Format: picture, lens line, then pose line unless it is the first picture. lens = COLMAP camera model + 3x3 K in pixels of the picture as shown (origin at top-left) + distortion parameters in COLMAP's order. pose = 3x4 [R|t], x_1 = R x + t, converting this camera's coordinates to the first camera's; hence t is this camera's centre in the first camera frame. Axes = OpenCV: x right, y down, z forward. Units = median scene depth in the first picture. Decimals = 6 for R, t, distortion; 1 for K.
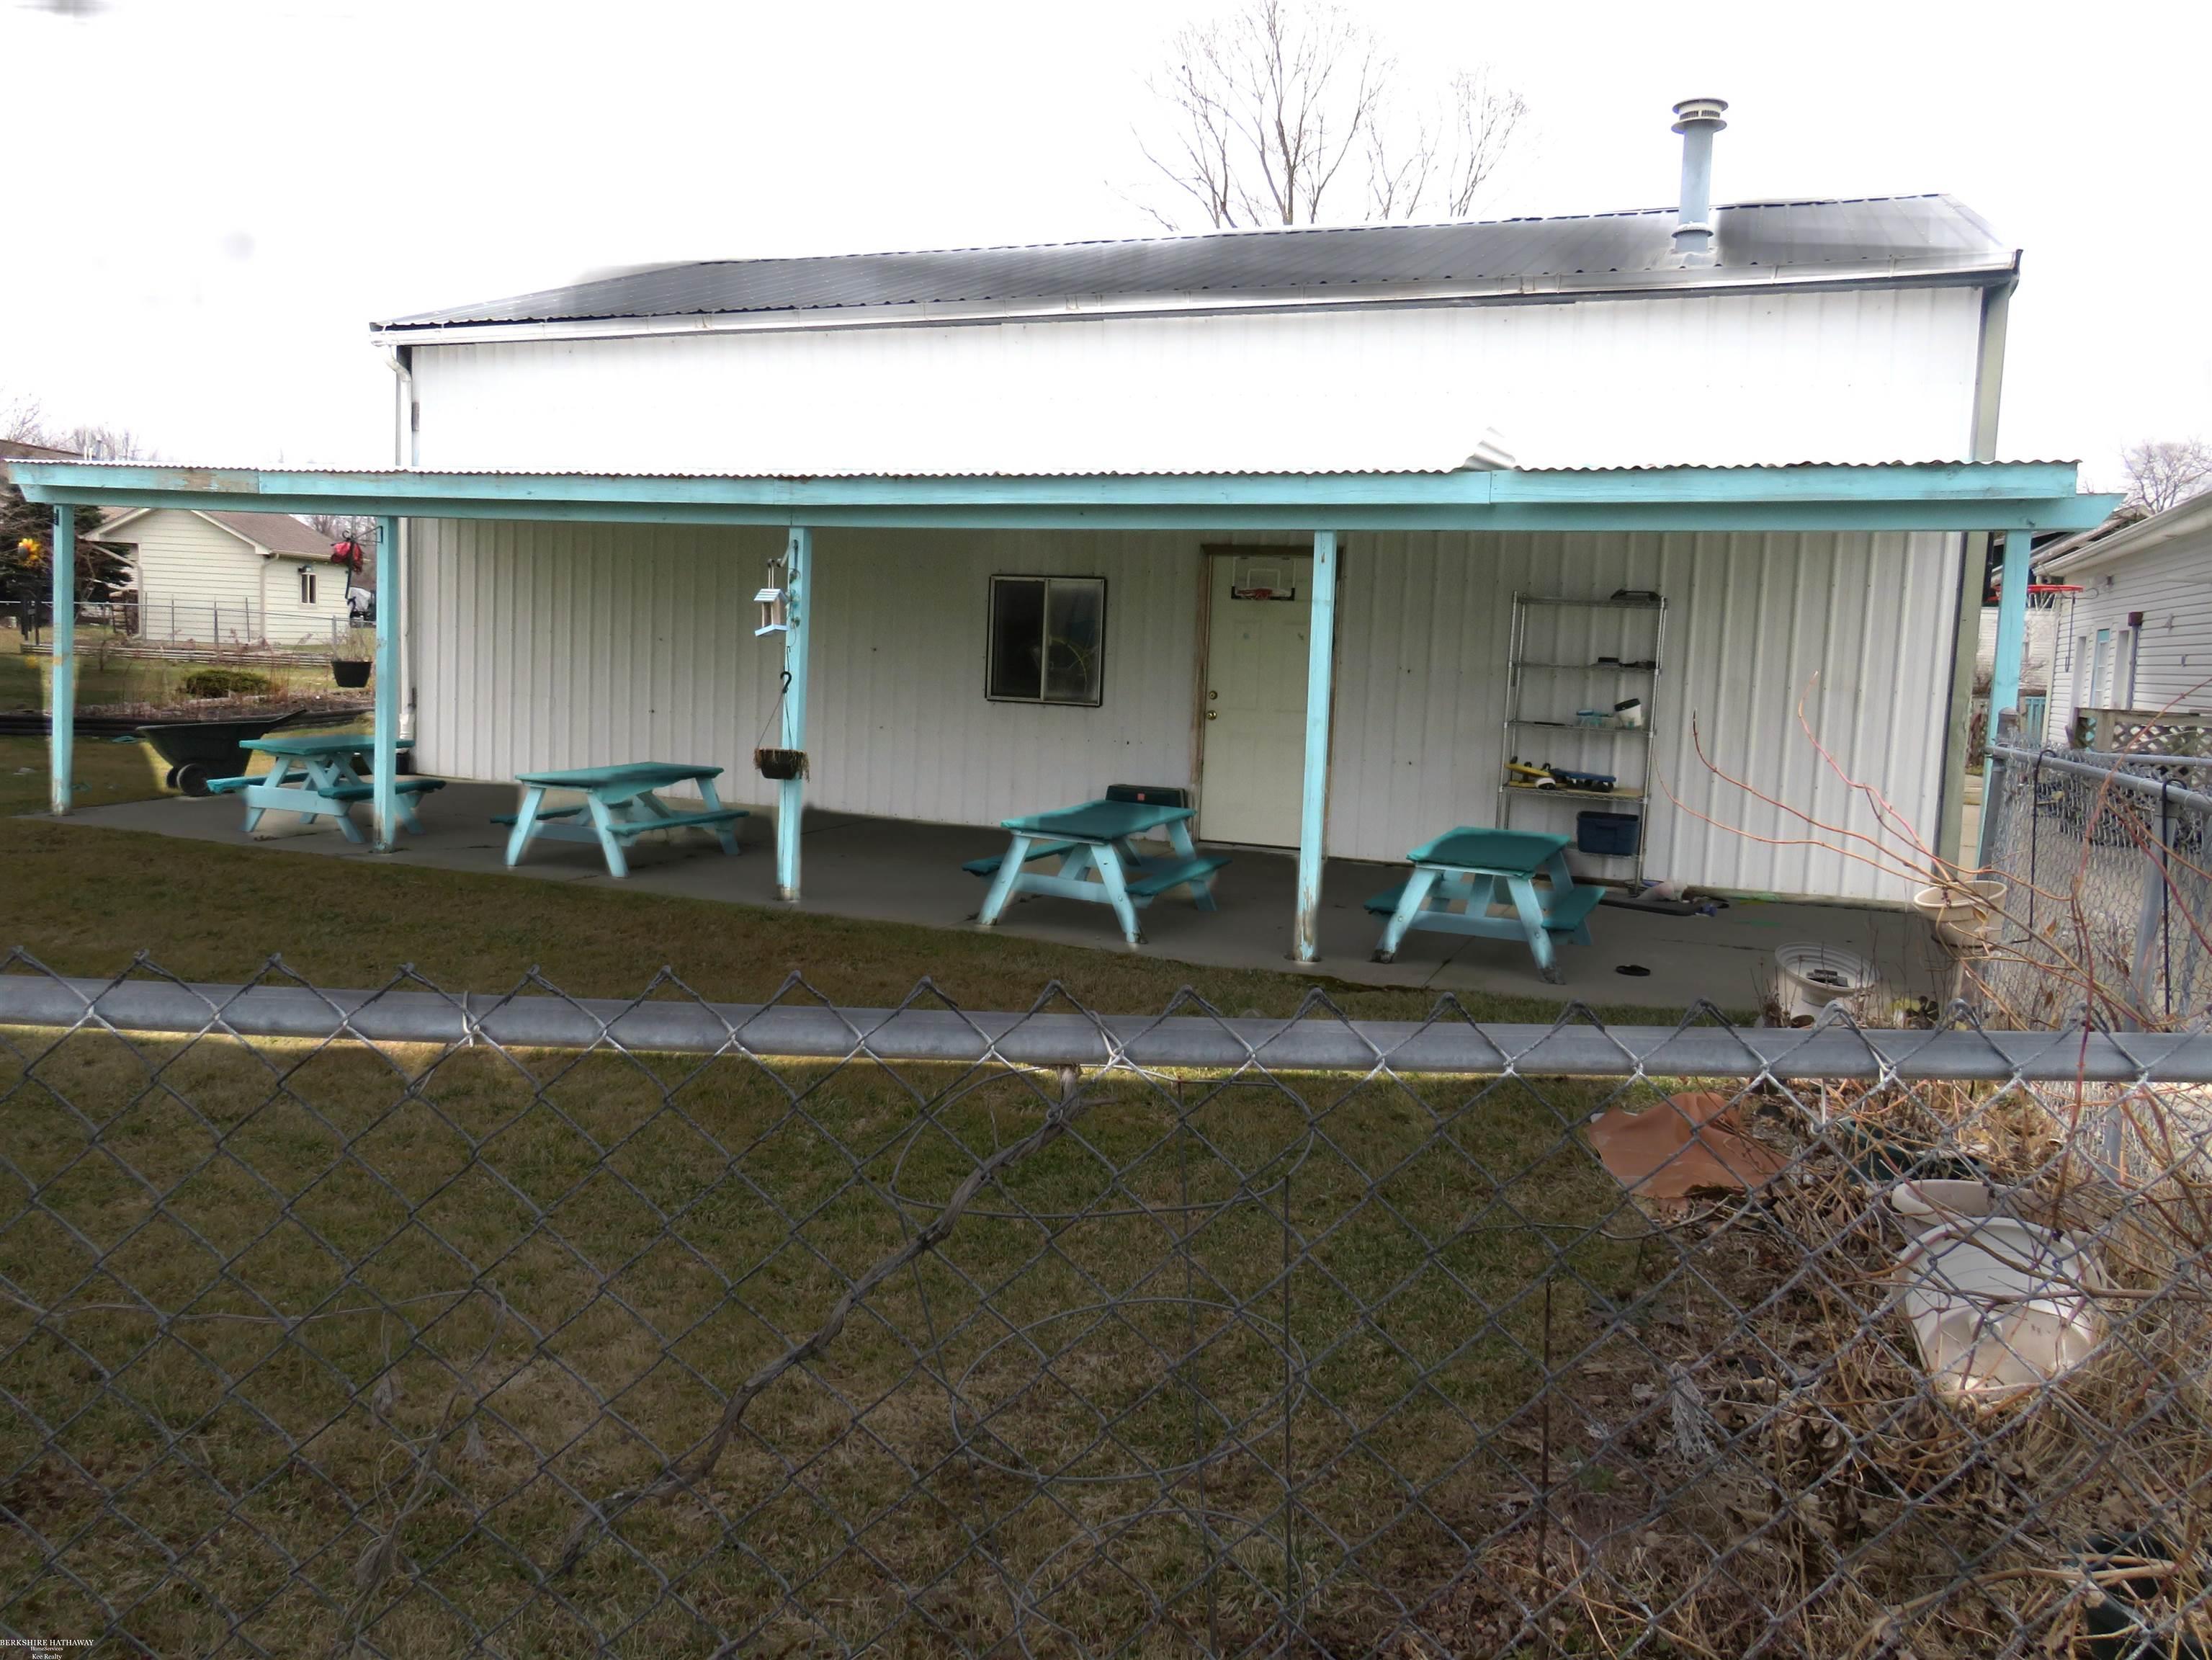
lens RADIAL K [[1712.3, 0, 1116.4], [0, 1712.3, 800.8], [0, 0, 1]] dist [0.023036, -0.006068]
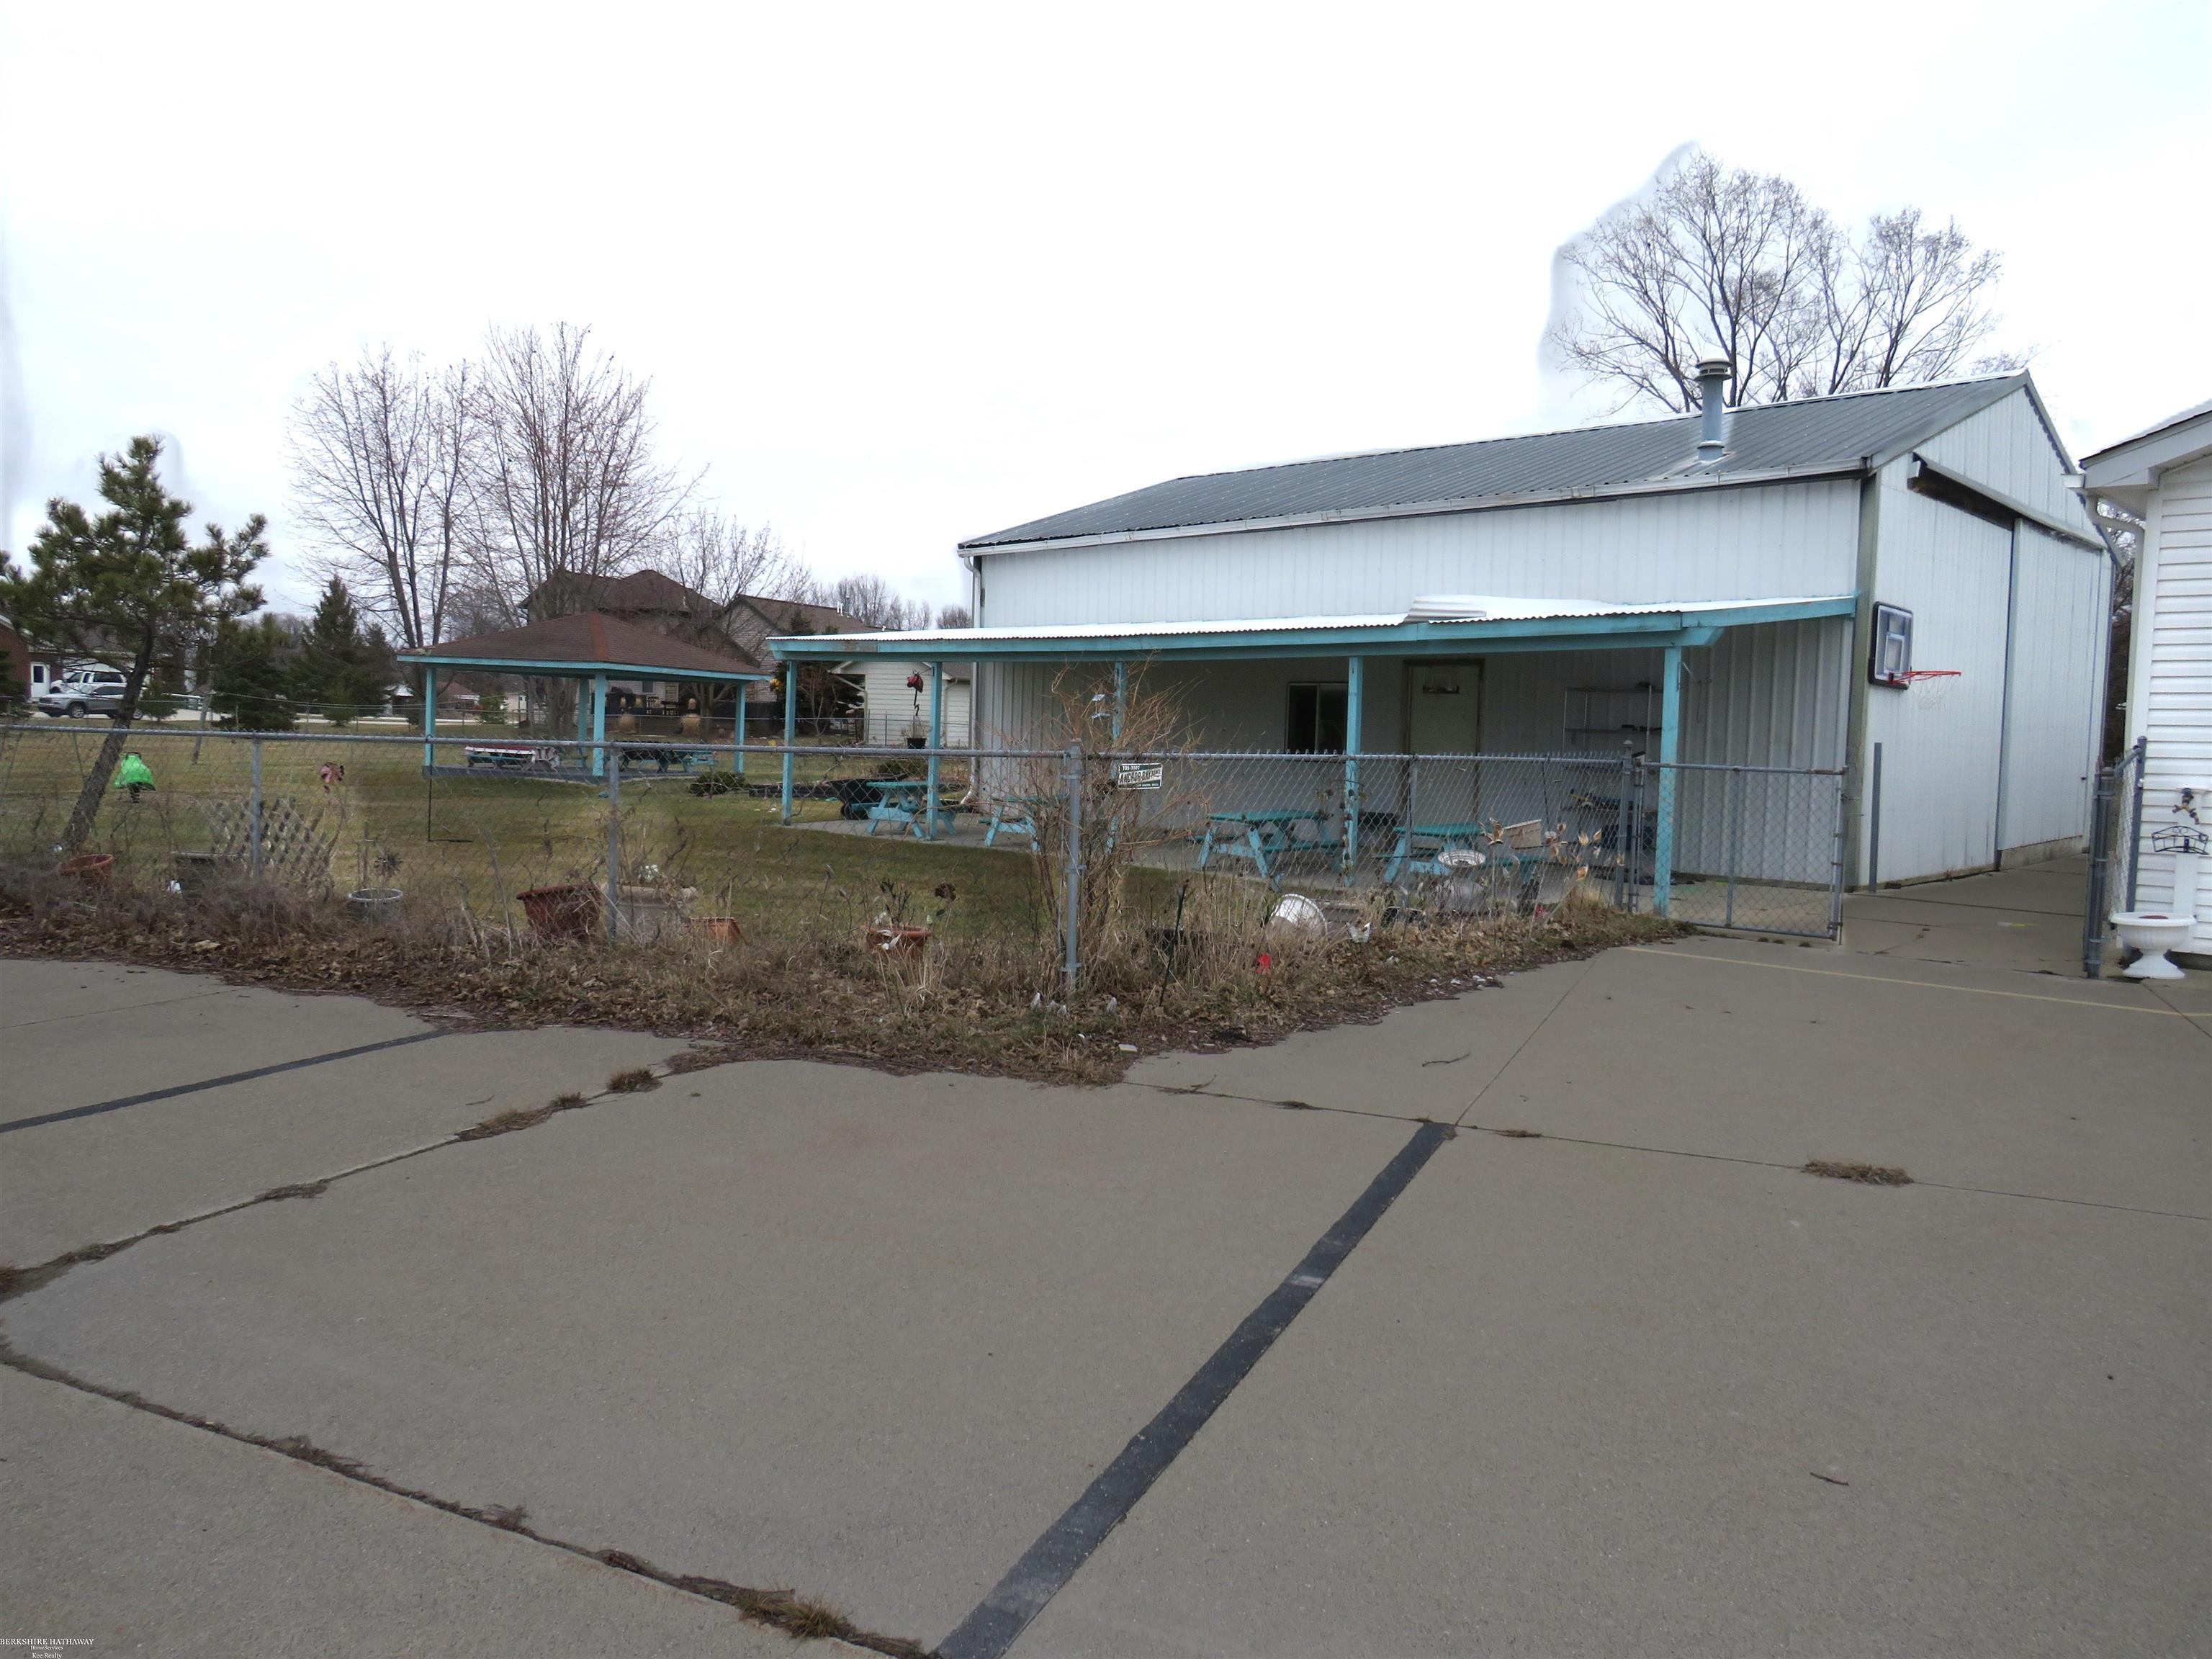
lens RADIAL K [[1563.6, 0, 1106.0], [0, 1563.6, 829.5], [0, 0, 1]] dist [-0.007748, -0.026171]
pose [[0.931406, 0.003653, -0.363962, 0.359829], [-0.016700, 0.999325, -0.032708, 0.067352], [0.363597, 0.036542, 0.930839, -0.501393]]
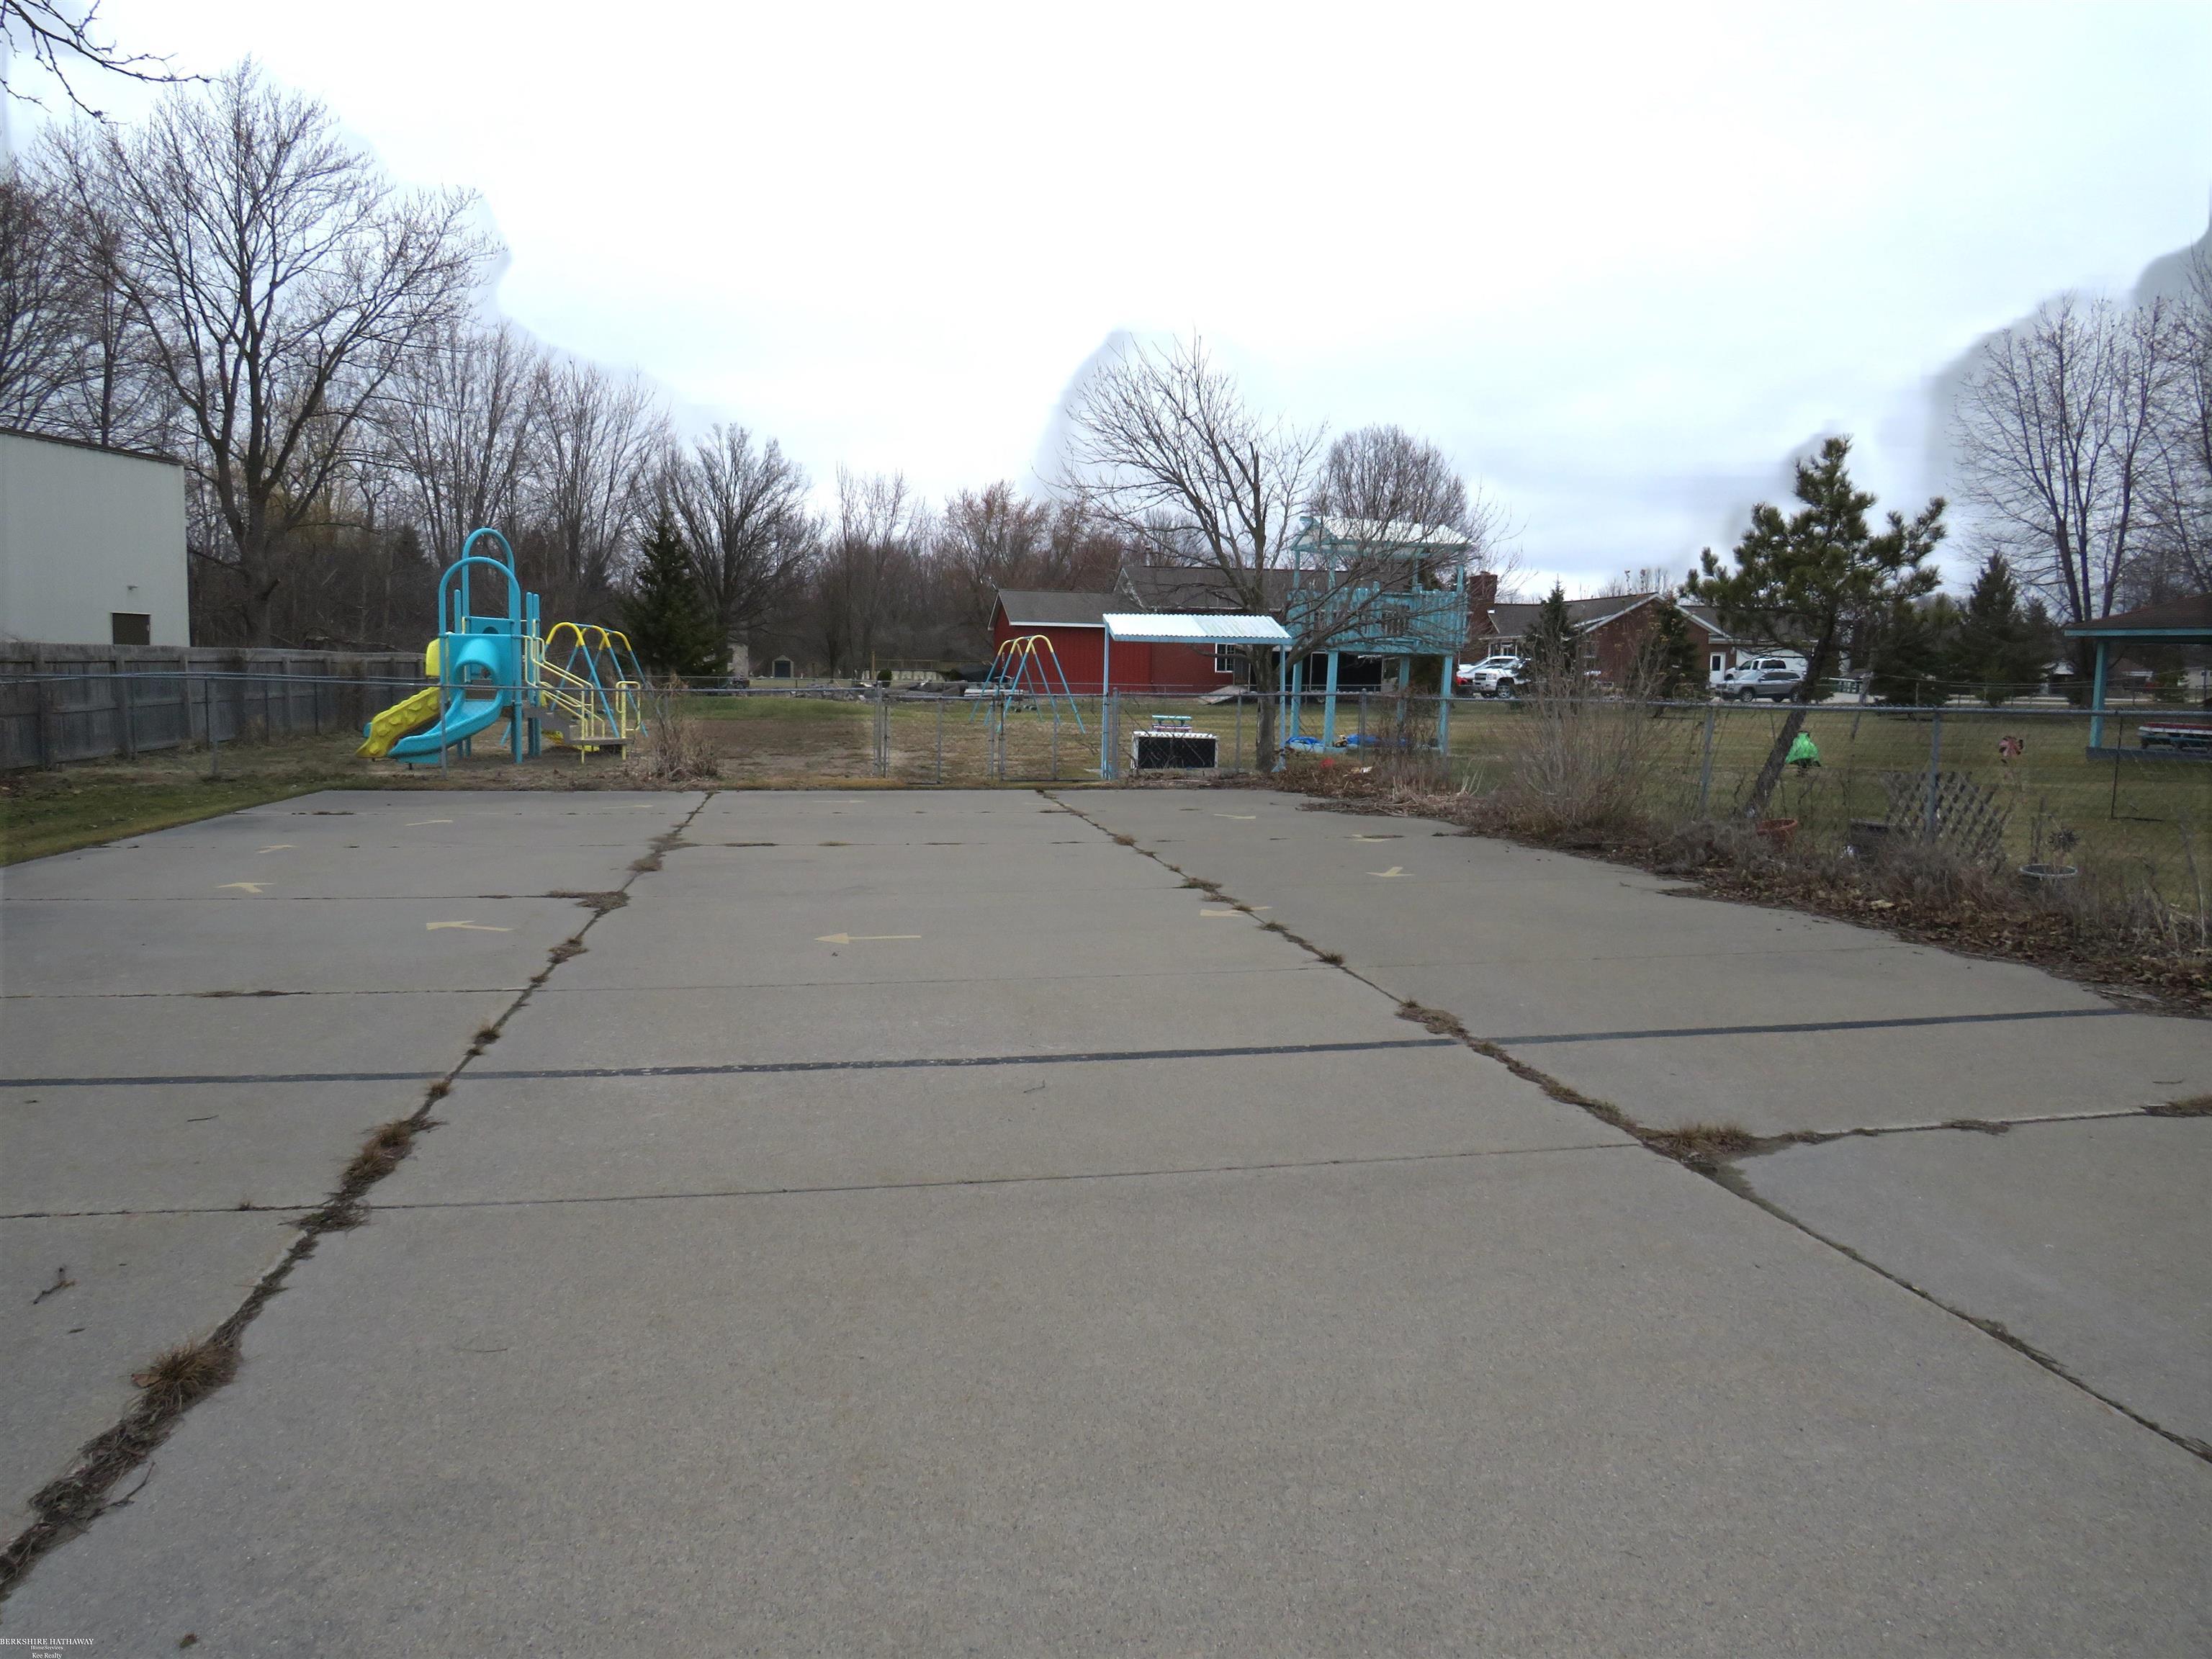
lens RADIAL K [[1586.0, 0, 1106.0], [0, 1586.0, 829.5], [0, 0, 1]] dist [-0.029976, 0.026391]
pose [[0.231459, 0.044359, -0.971833, 0.403365], [-0.078066, 0.996585, 0.026896, 0.082503], [0.969707, 0.069641, 0.234132, -0.575968]]
